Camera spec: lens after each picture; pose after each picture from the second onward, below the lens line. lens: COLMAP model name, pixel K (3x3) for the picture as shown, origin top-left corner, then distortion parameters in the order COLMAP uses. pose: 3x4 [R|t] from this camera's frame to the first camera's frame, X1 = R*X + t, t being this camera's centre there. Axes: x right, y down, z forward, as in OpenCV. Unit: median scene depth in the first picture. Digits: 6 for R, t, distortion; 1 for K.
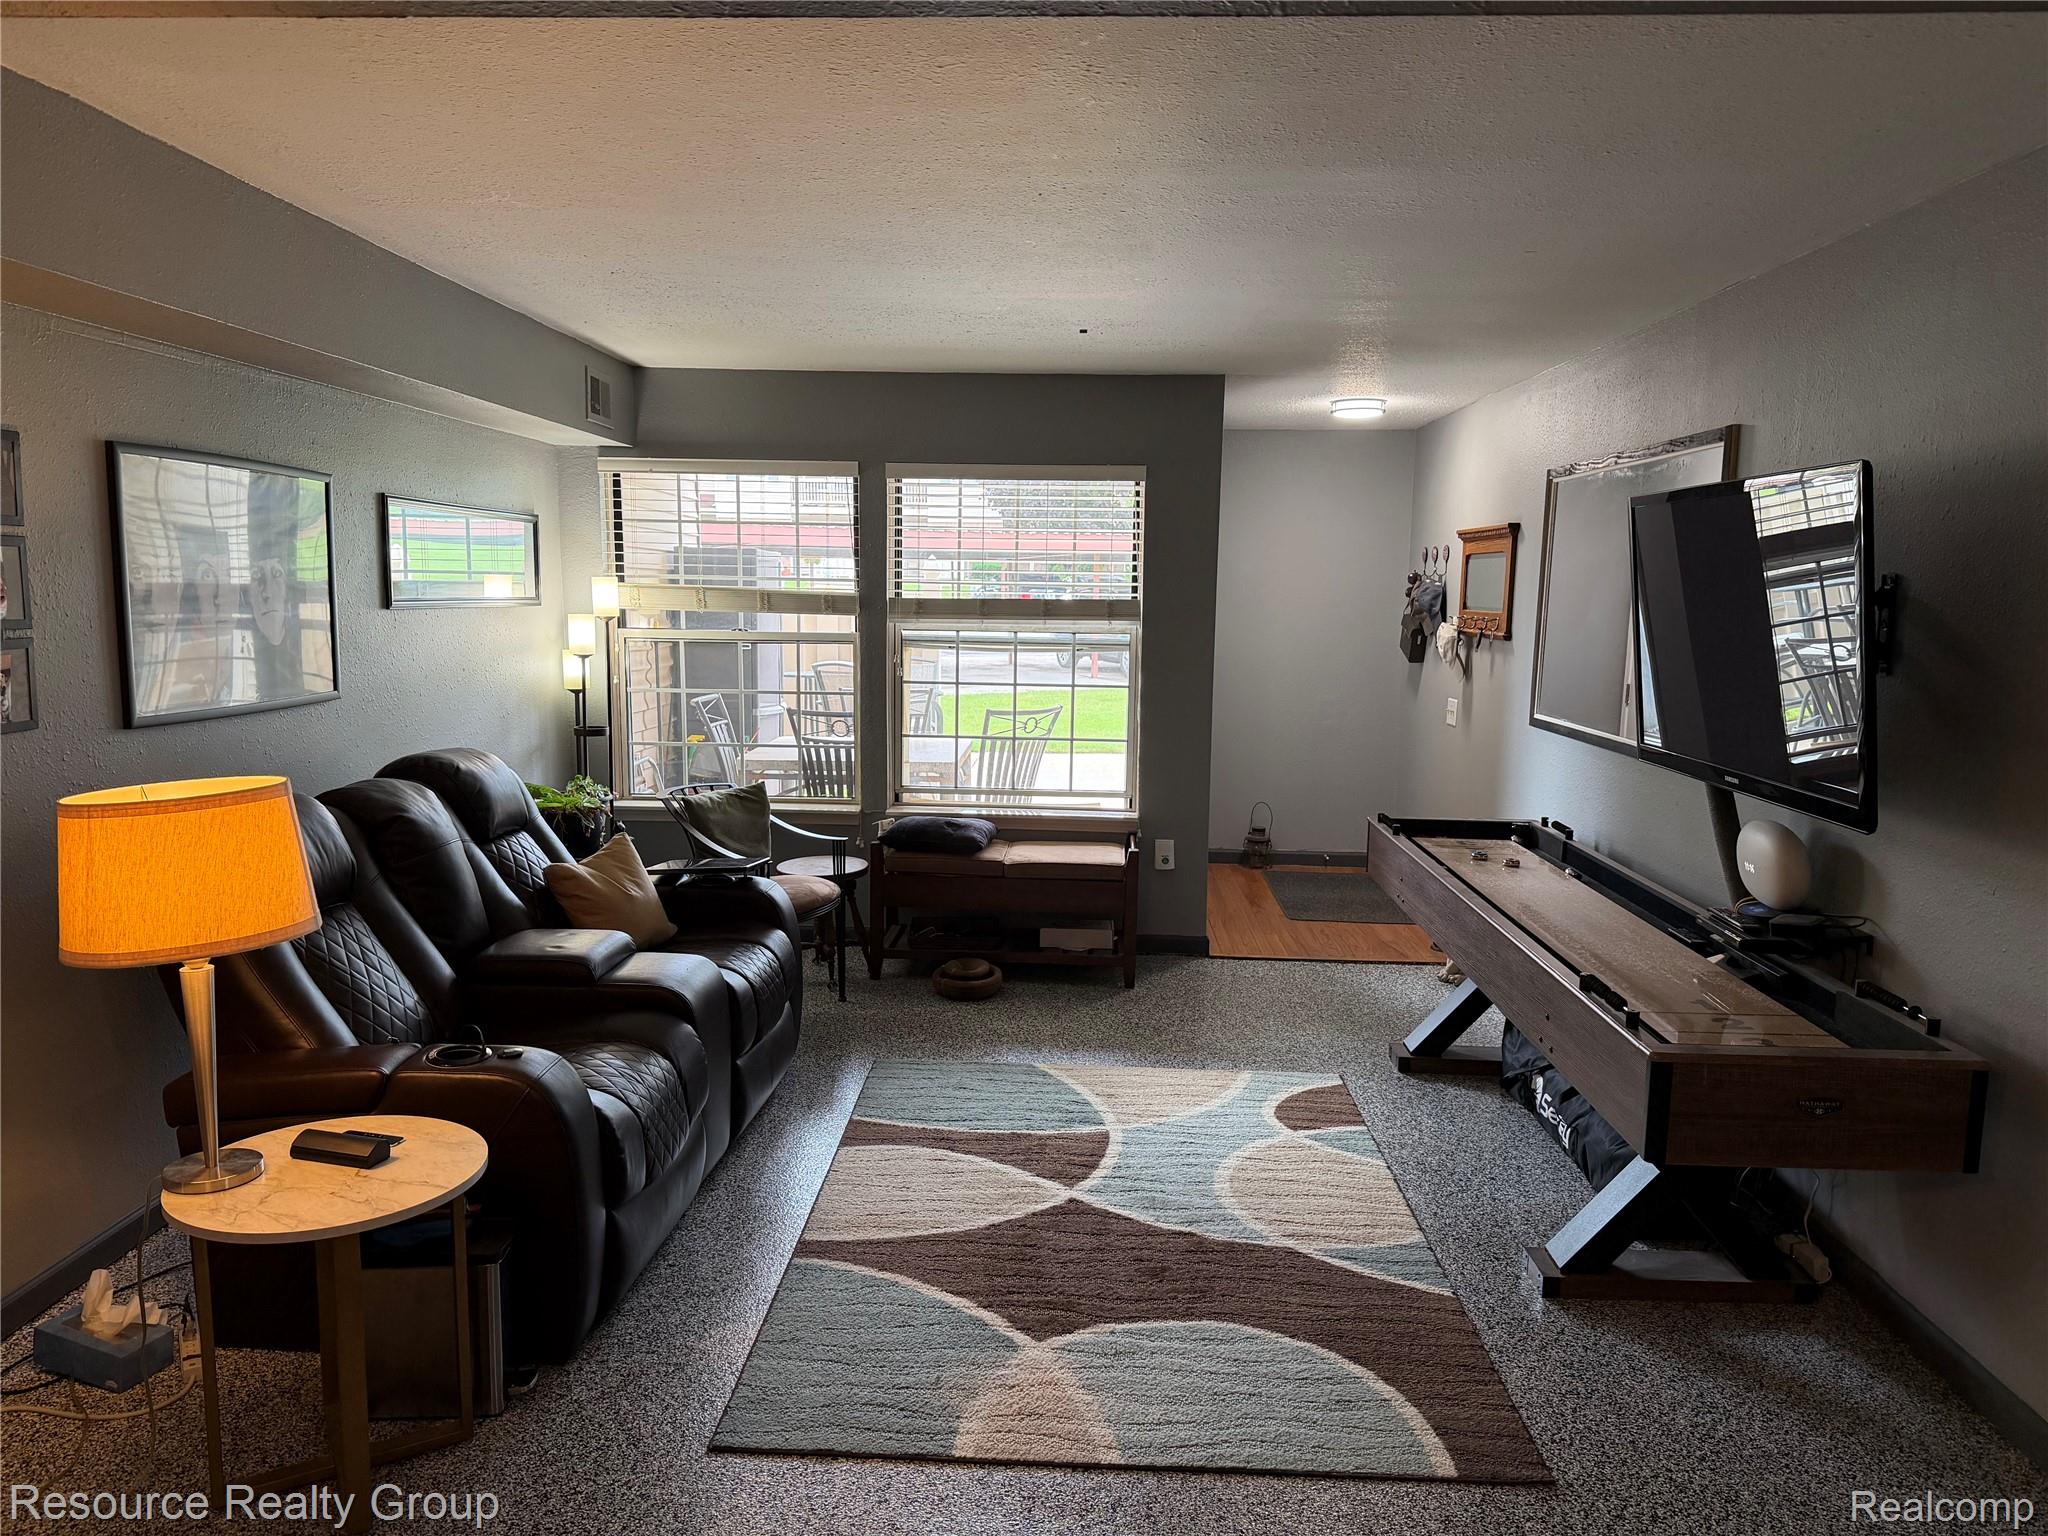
lens RADIAL K [[1432.8, 0, 1028.0], [0, 1432.8, 799.3], [0, 0, 1]] dist [0.055710, -0.076694]
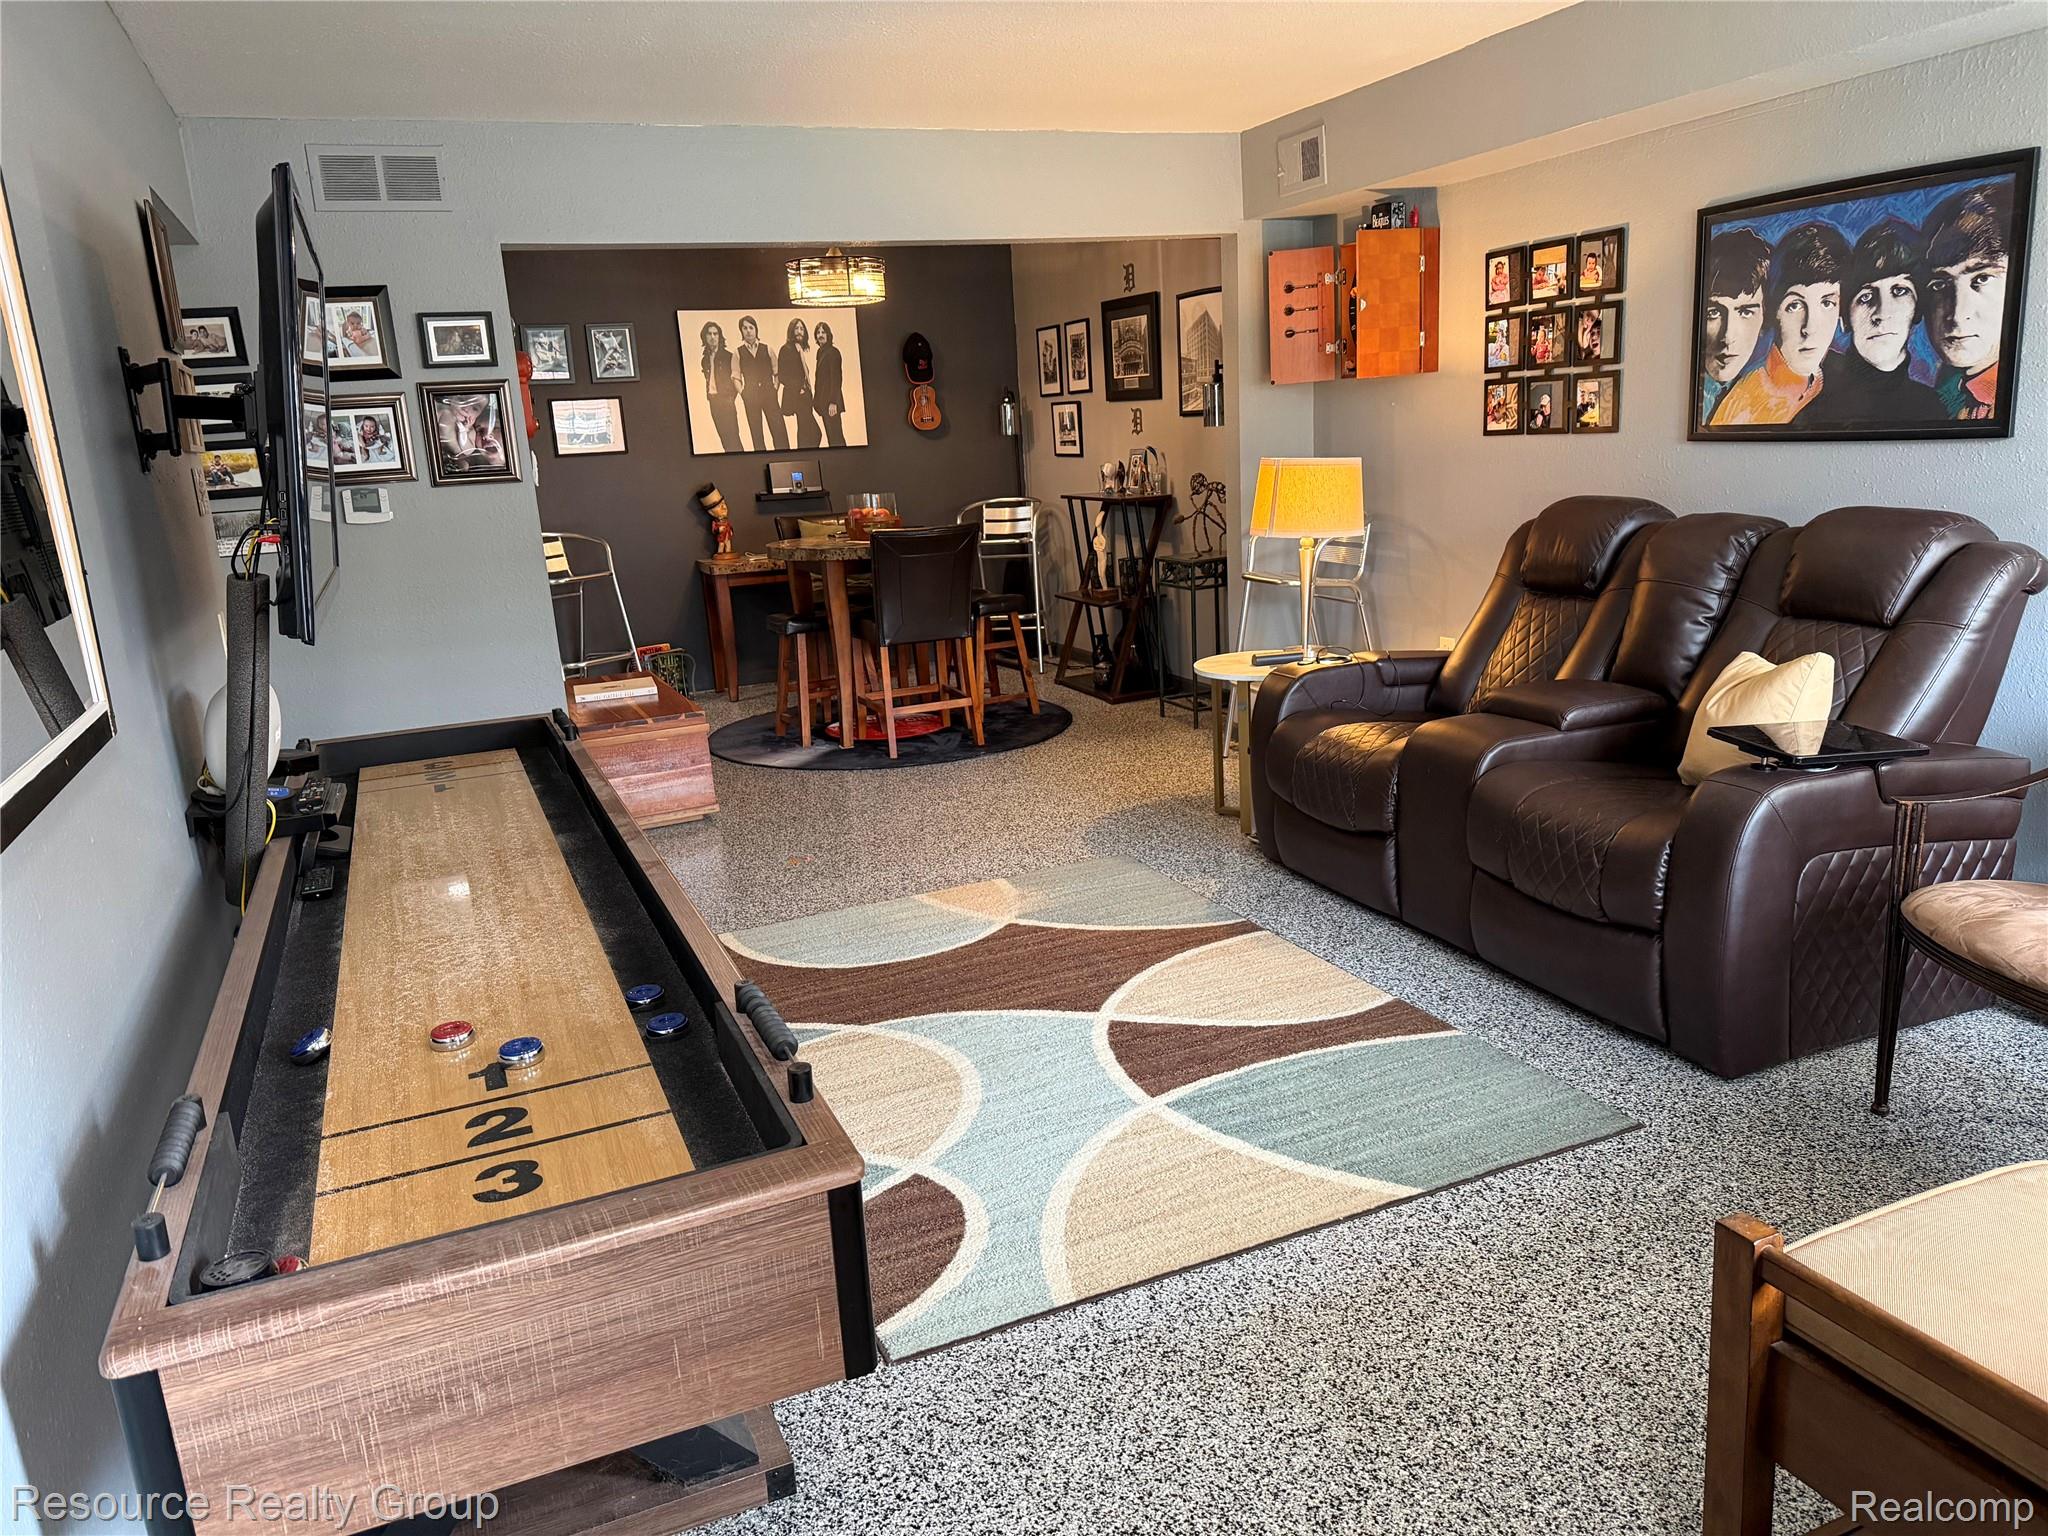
lens RADIAL K [[1432.8, 0, 1031.1], [0, 1432.8, 795.3], [0, 0, 1]] dist [0.055710, -0.076694]
pose [[-0.899477, 0.152587, -0.409461, 0.294117], [-0.012214, 0.927905, 0.372617, -0.138217], [0.436798, 0.340162, -0.832765, 1.165773]]
